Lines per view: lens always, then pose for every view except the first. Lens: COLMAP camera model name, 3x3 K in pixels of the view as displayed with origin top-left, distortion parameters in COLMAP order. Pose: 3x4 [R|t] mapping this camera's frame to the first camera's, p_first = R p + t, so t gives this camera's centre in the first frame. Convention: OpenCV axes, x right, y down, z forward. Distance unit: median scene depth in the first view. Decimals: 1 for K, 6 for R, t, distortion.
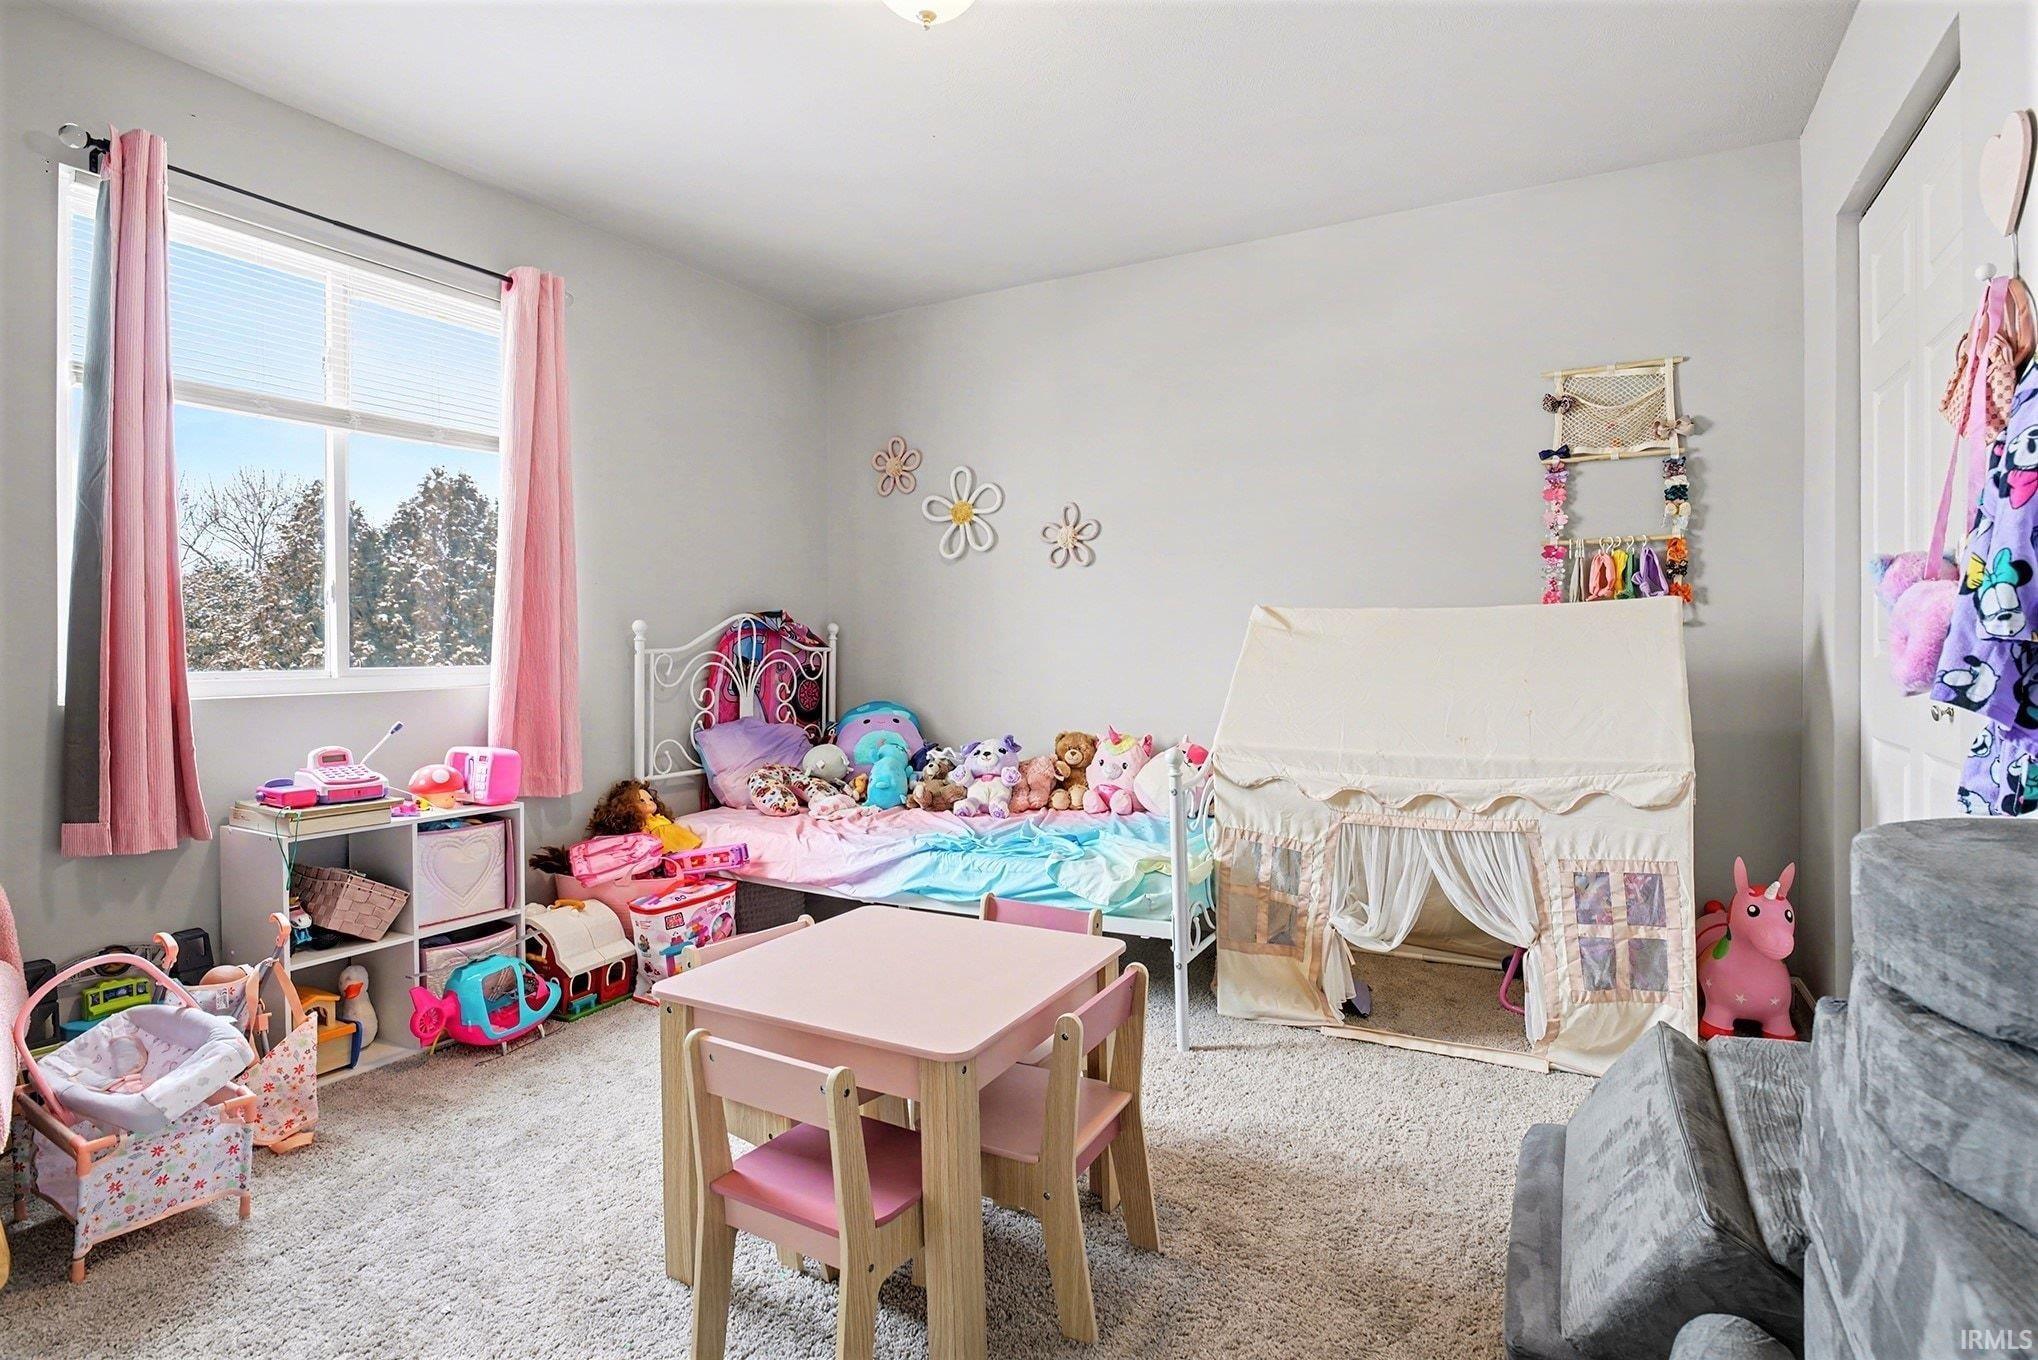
lens RADIAL K [[1027.4, 0, 1039.1], [0, 1027.4, 660.0], [0, 0, 1]] dist [-0.033903, -0.000100]
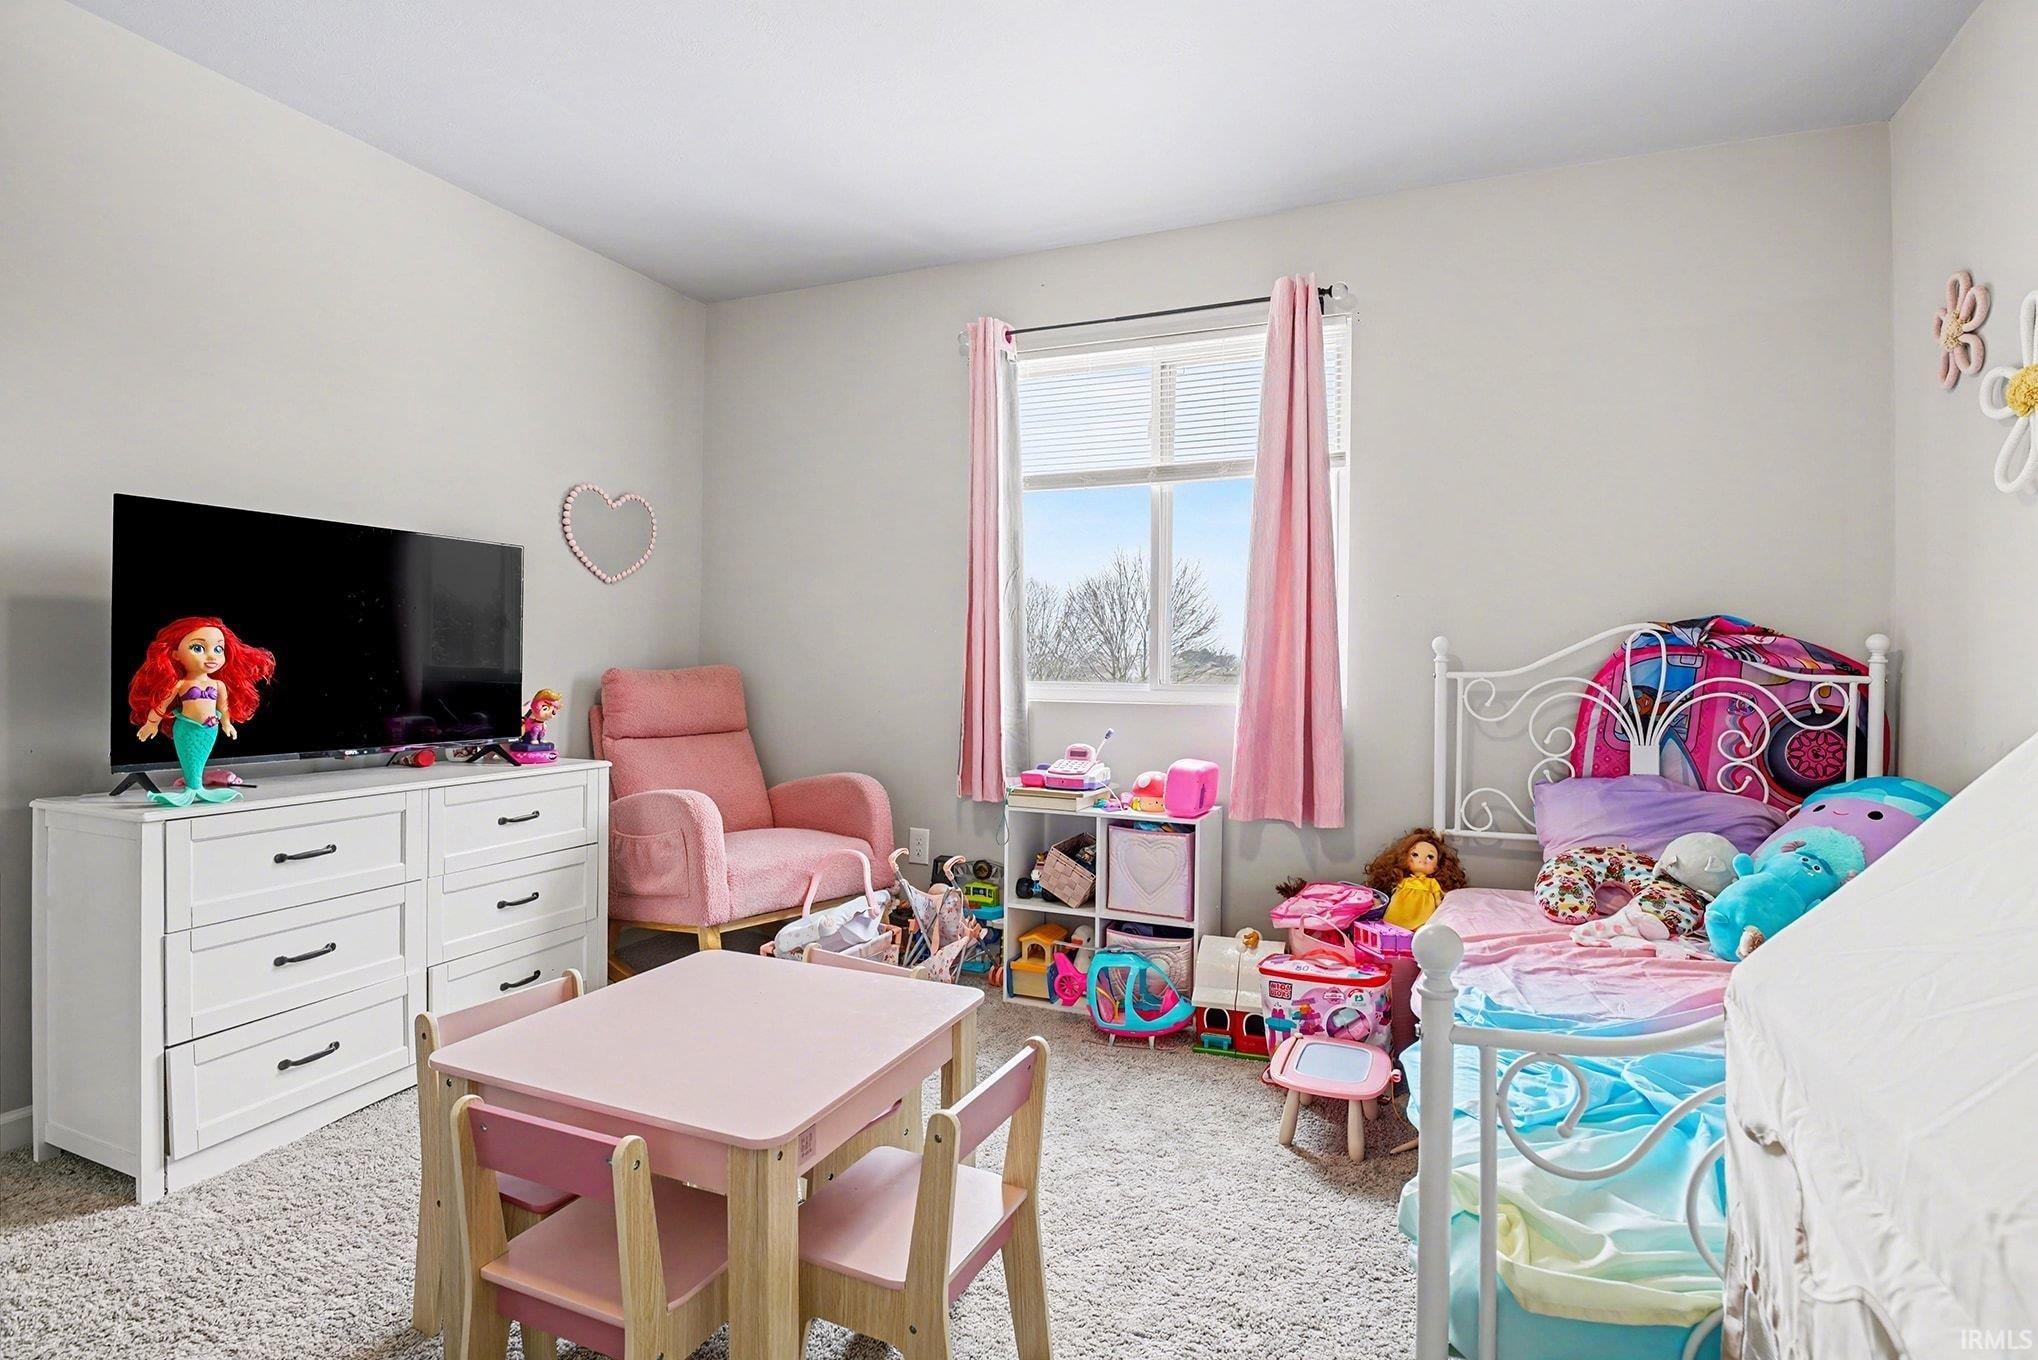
lens RADIAL K [[1027.4, 0, 1039.1], [0, 1027.4, 660.0], [0, 0, 1]] dist [-0.033903, -0.000100]
pose [[0.072714, 0.003069, -0.997348, 0.463336], [-0.025303, 0.999679, 0.001232, -0.014967], [0.997032, 0.025146, 0.072768, 0.709463]]
